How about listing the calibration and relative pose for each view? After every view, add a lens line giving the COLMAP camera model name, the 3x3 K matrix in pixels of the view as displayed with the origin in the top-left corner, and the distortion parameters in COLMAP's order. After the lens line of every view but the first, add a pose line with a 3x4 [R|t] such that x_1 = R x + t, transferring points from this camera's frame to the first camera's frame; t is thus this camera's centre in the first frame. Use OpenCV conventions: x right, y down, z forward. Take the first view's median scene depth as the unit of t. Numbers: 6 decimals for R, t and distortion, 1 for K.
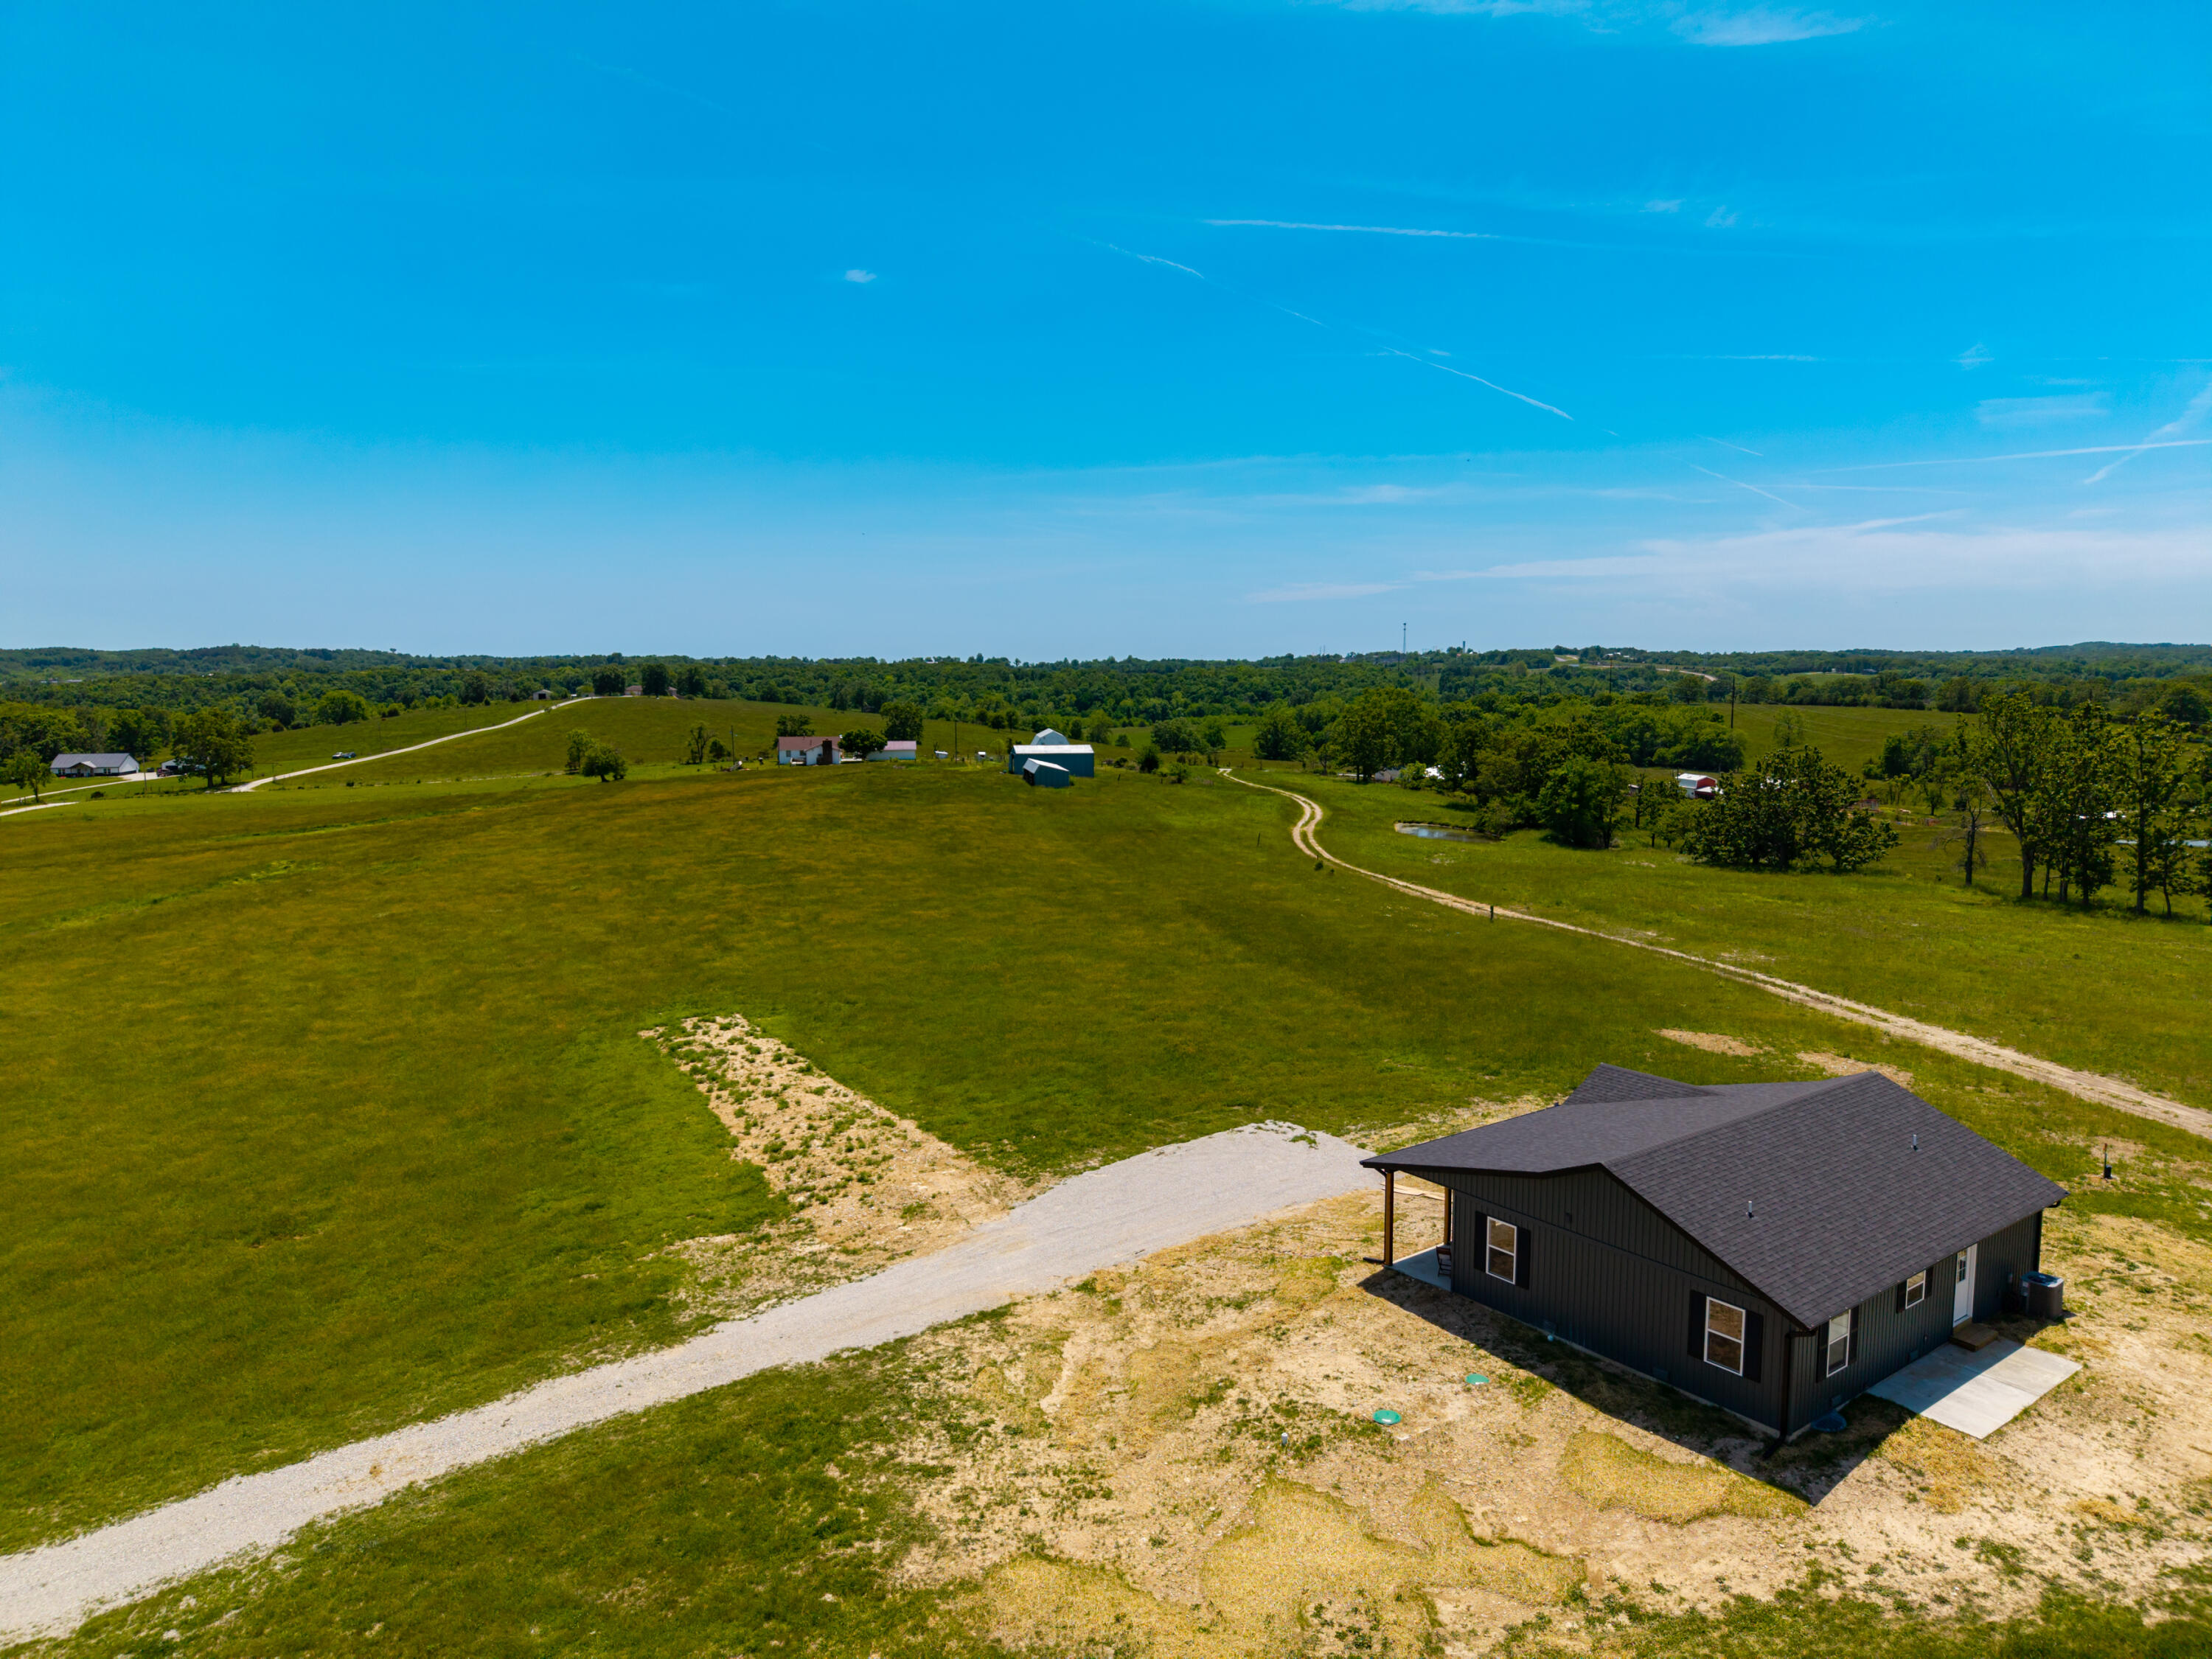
lens RADIAL K [[1479.0, 0, 1104.7], [0, 1479.0, 836.2], [0, 0, 1]] dist [0.010505, -0.007398]
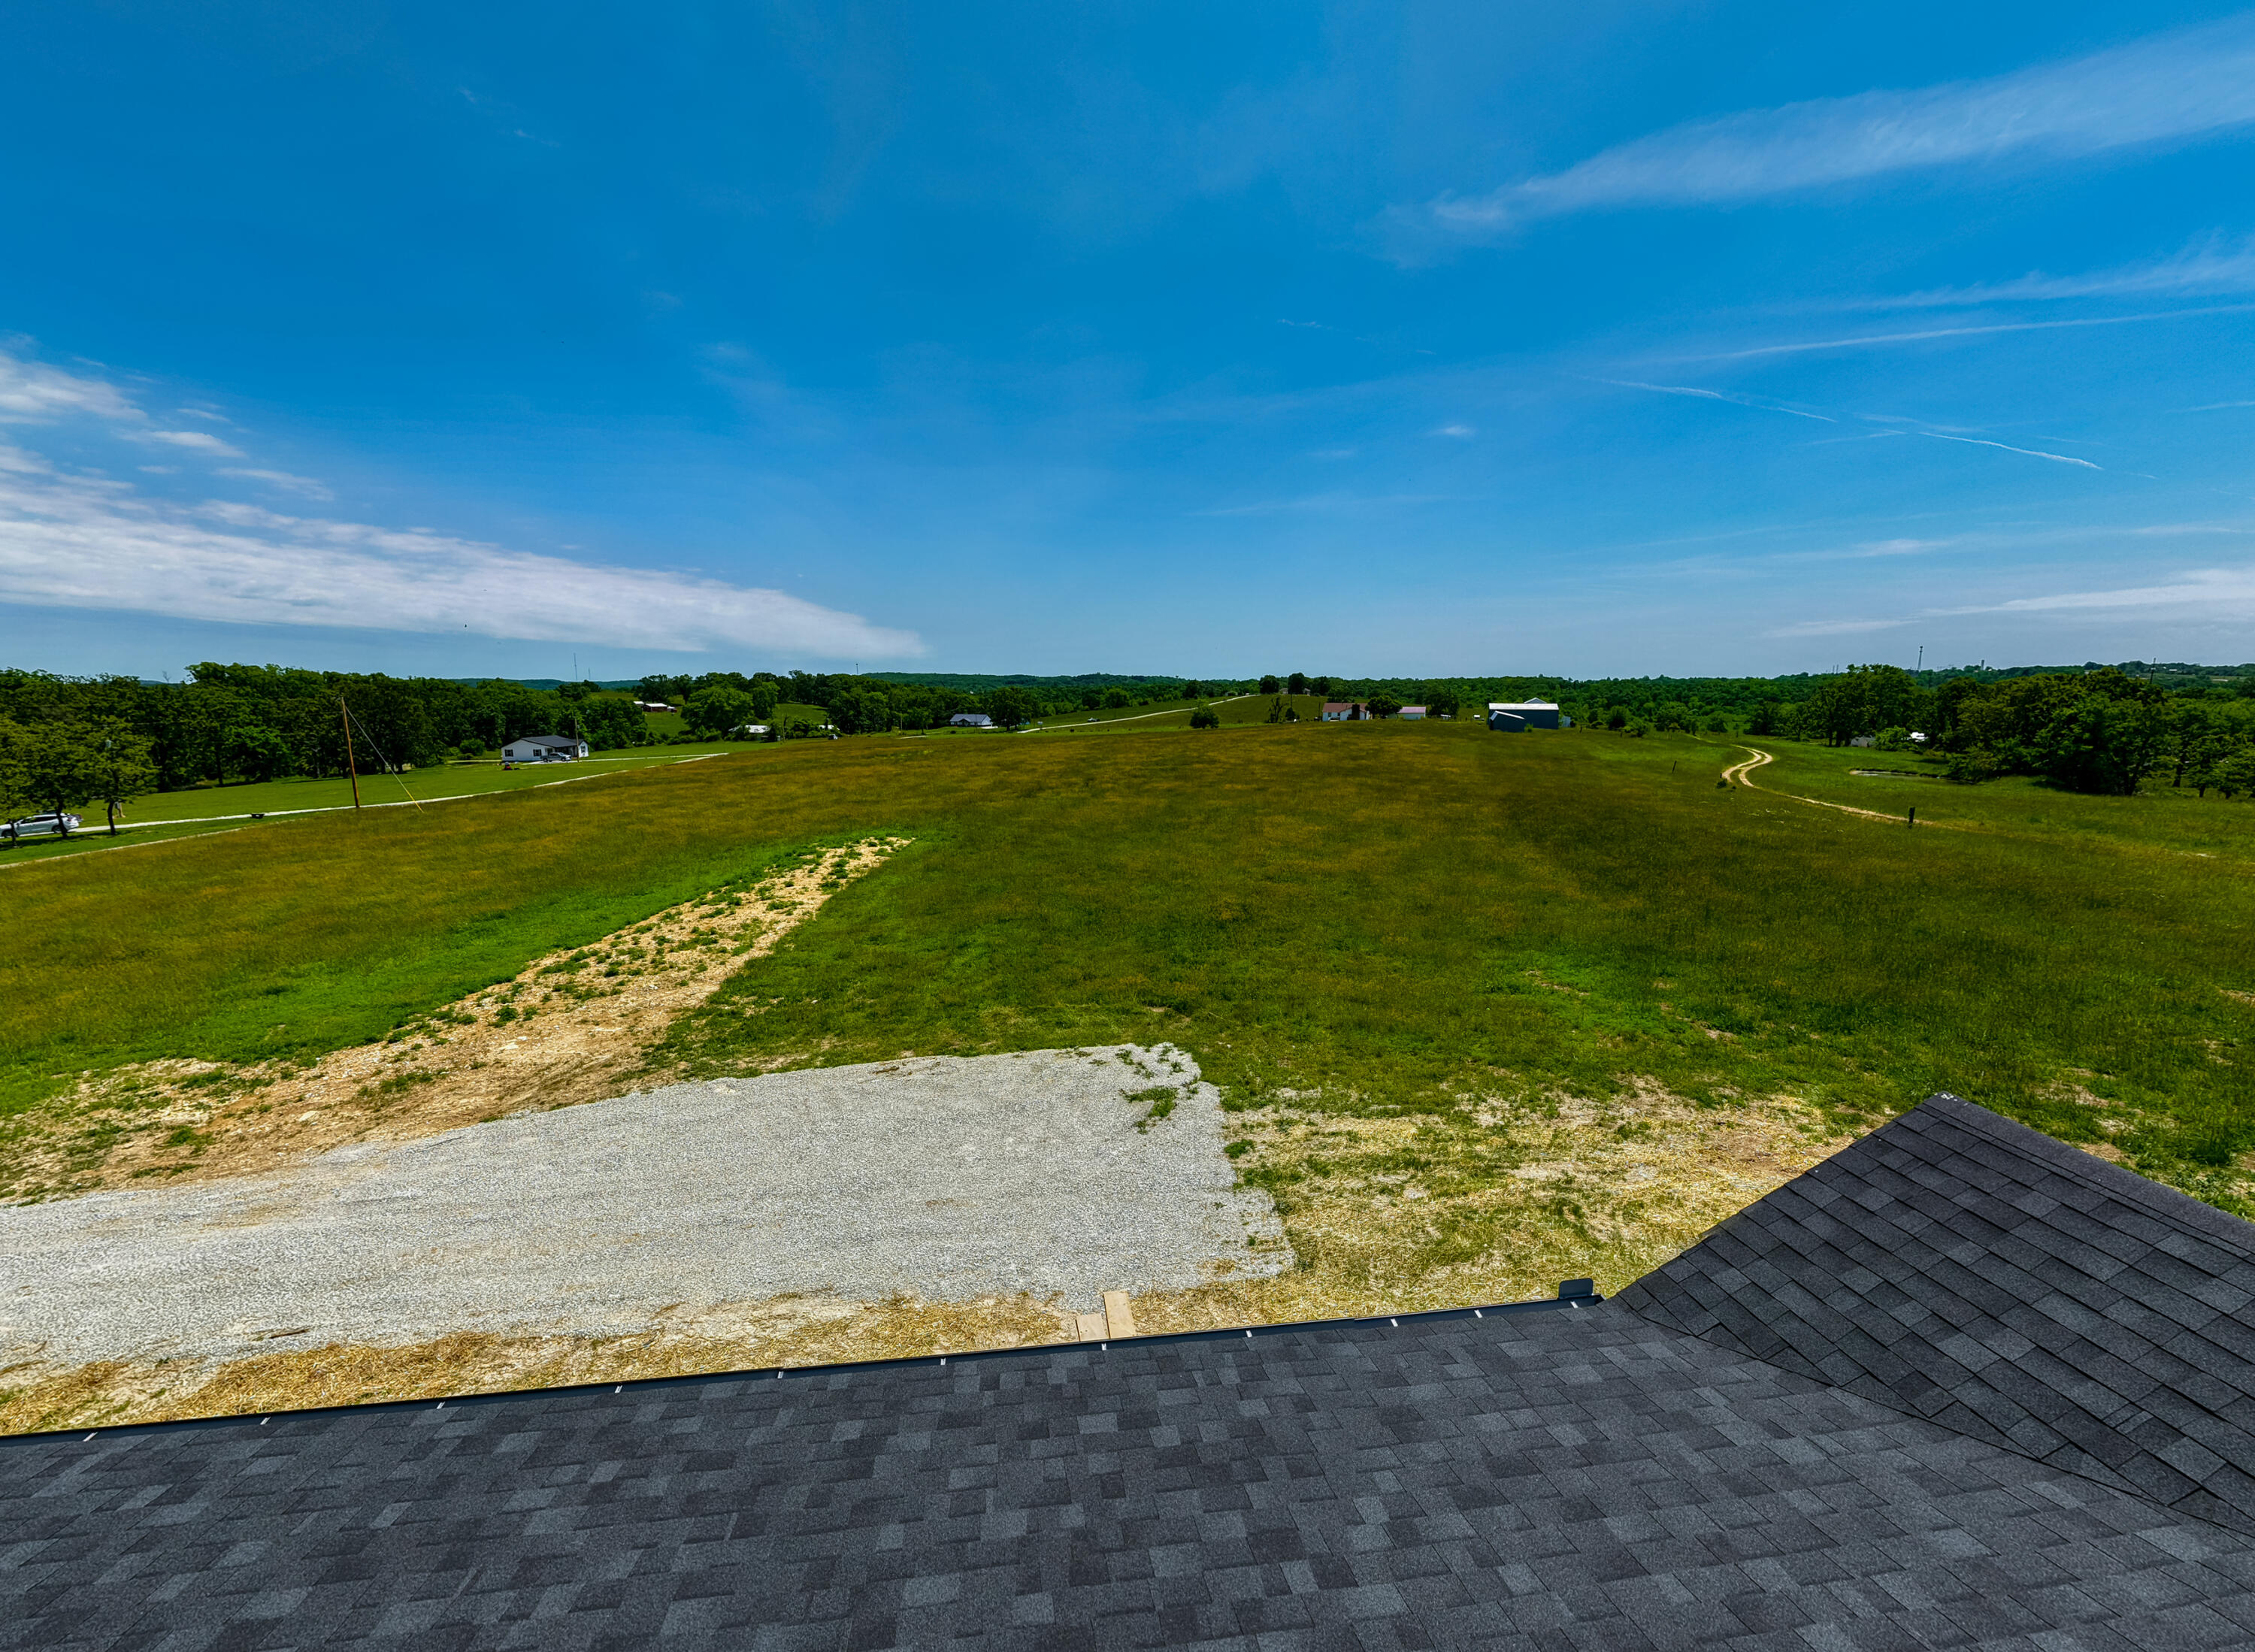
lens RADIAL K [[926.2, 0, 1126.1], [0, 926.2, 834.9], [0, 0, 1]] dist [-0.004894, -0.000151]
pose [[0.874810, 0.074978, -0.478630, 0.329427], [-0.053471, 0.996859, 0.058427, 0.133838], [0.481507, -0.025520, 0.876071, 0.940428]]
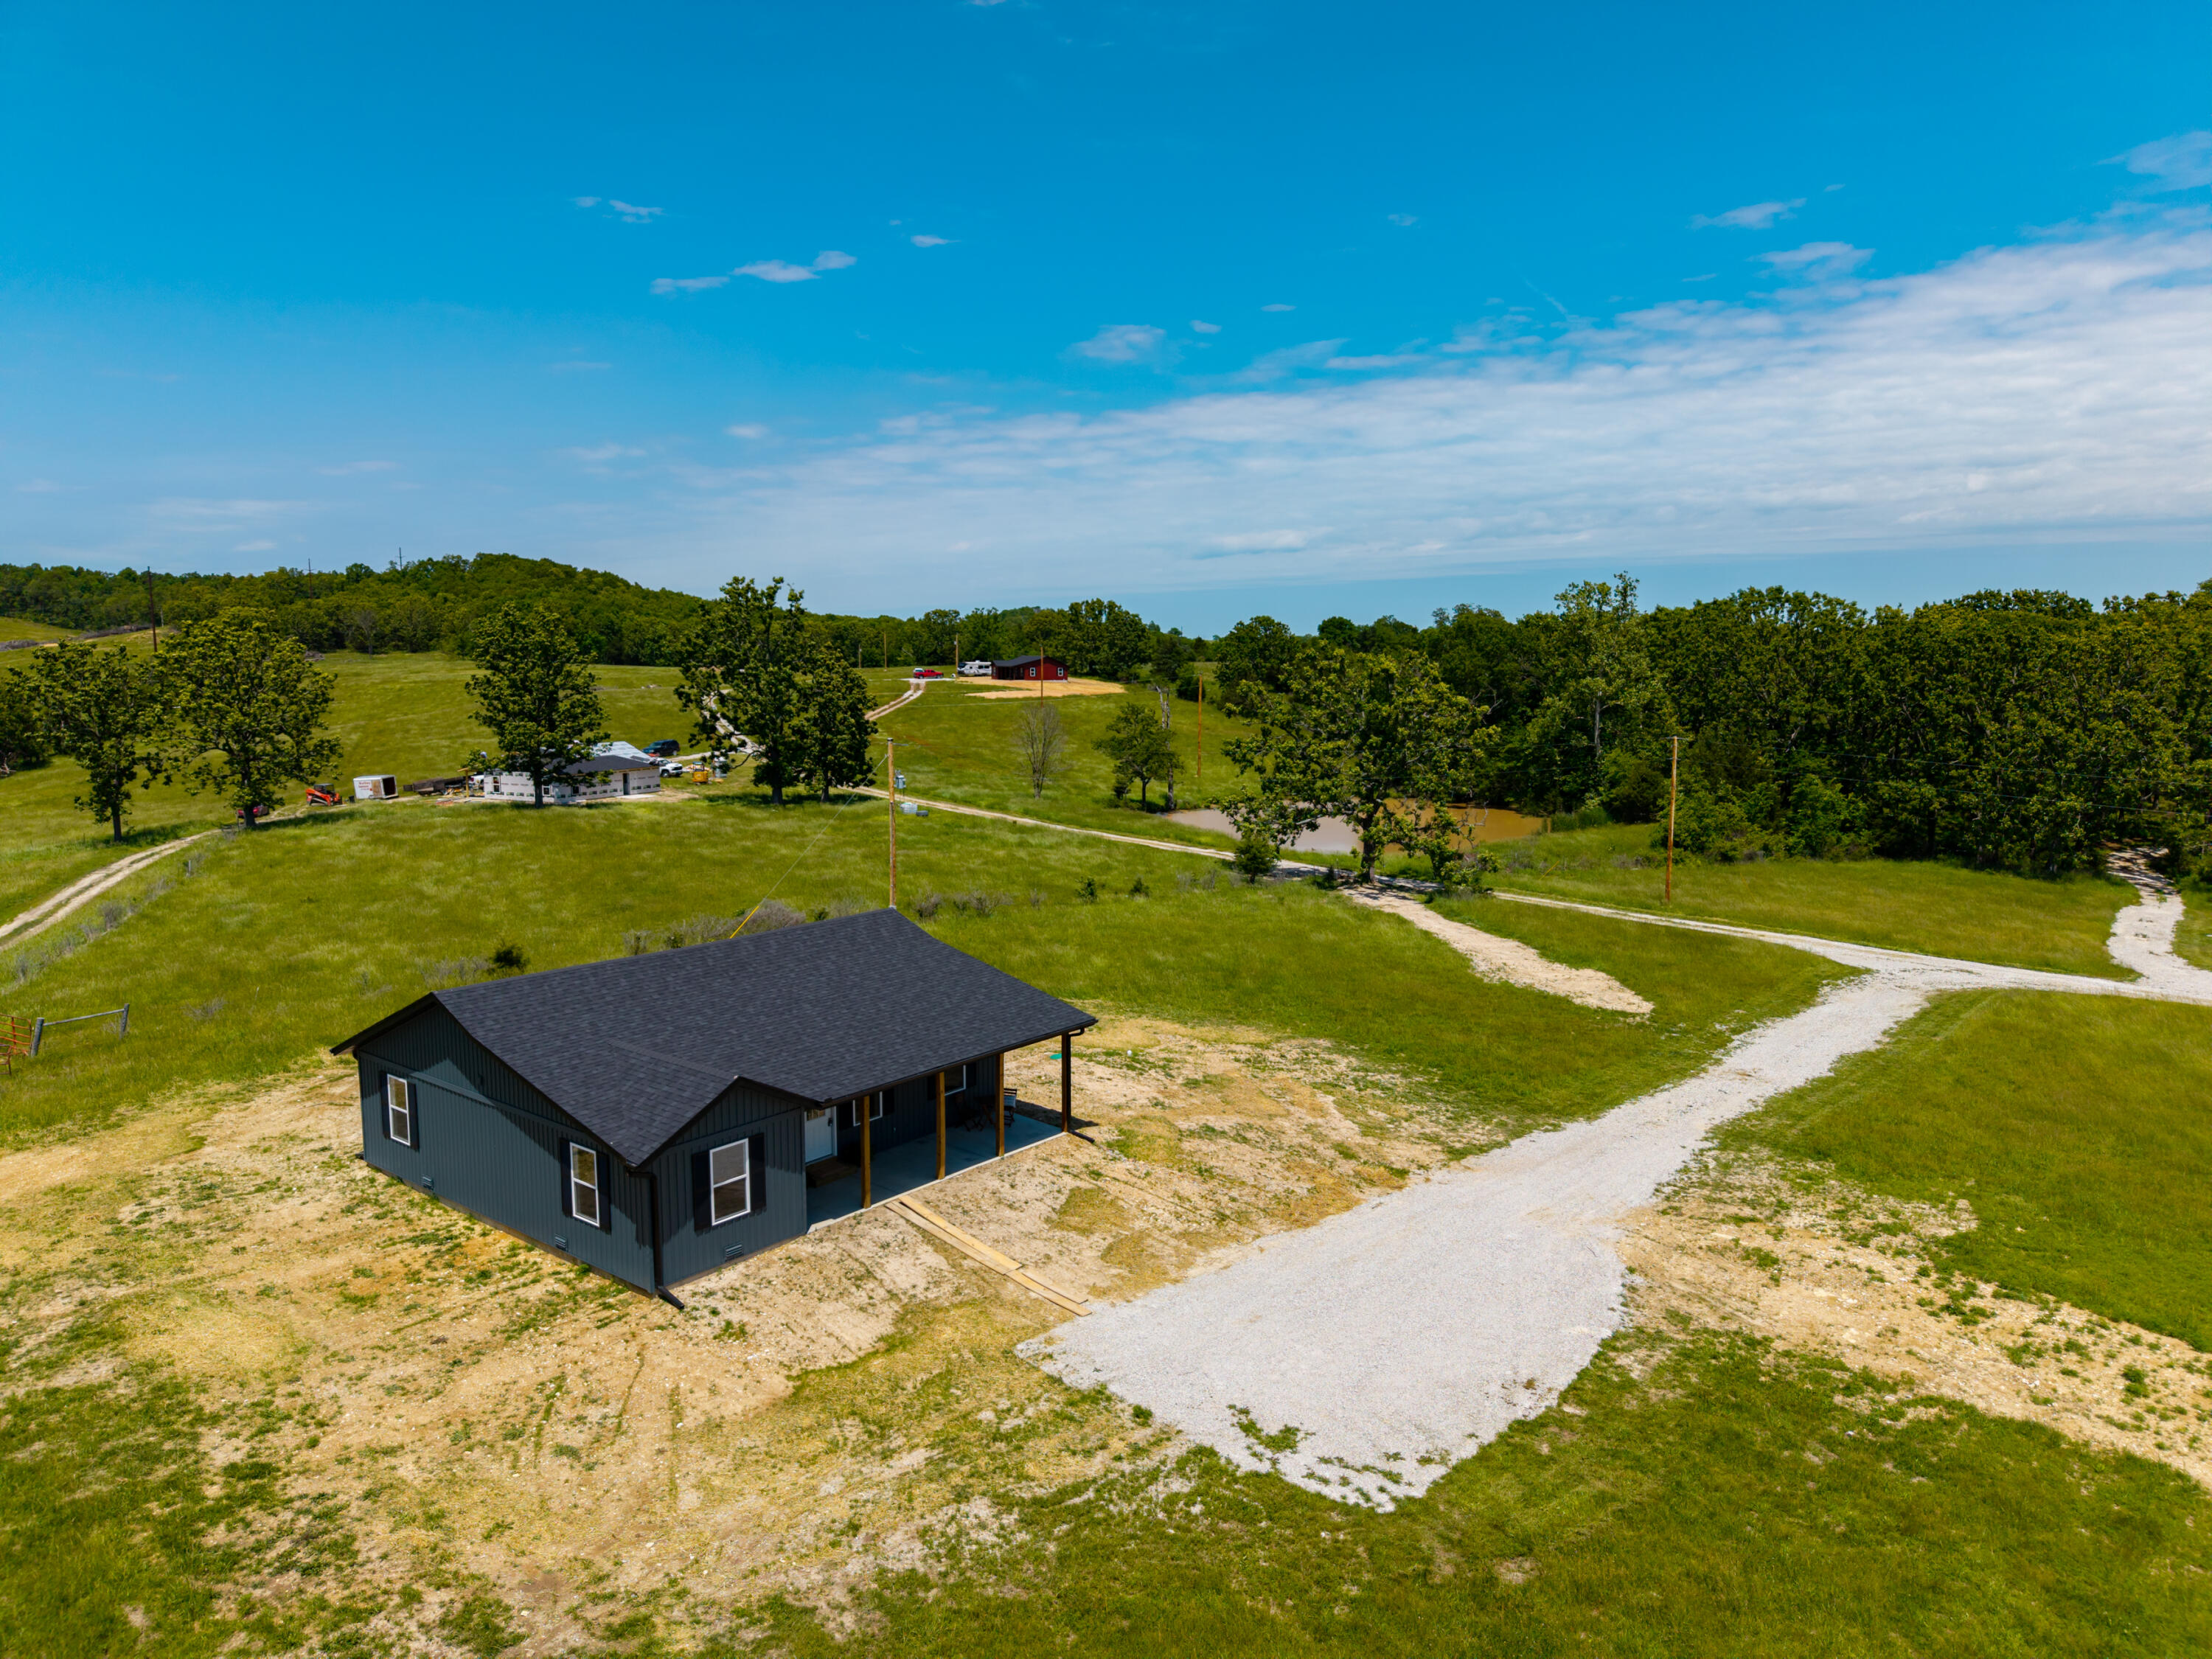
lens RADIAL K [[1485.9, 0, 1100.9], [0, 1485.9, 851.0], [0, 0, 1]] dist [0.000576, -0.005846]
pose [[-0.970955, 0.035601, -0.236600, 0.363925], [-0.024193, 0.969192, 0.245117, -0.099075], [0.238037, 0.243721, -0.940180, 1.741589]]
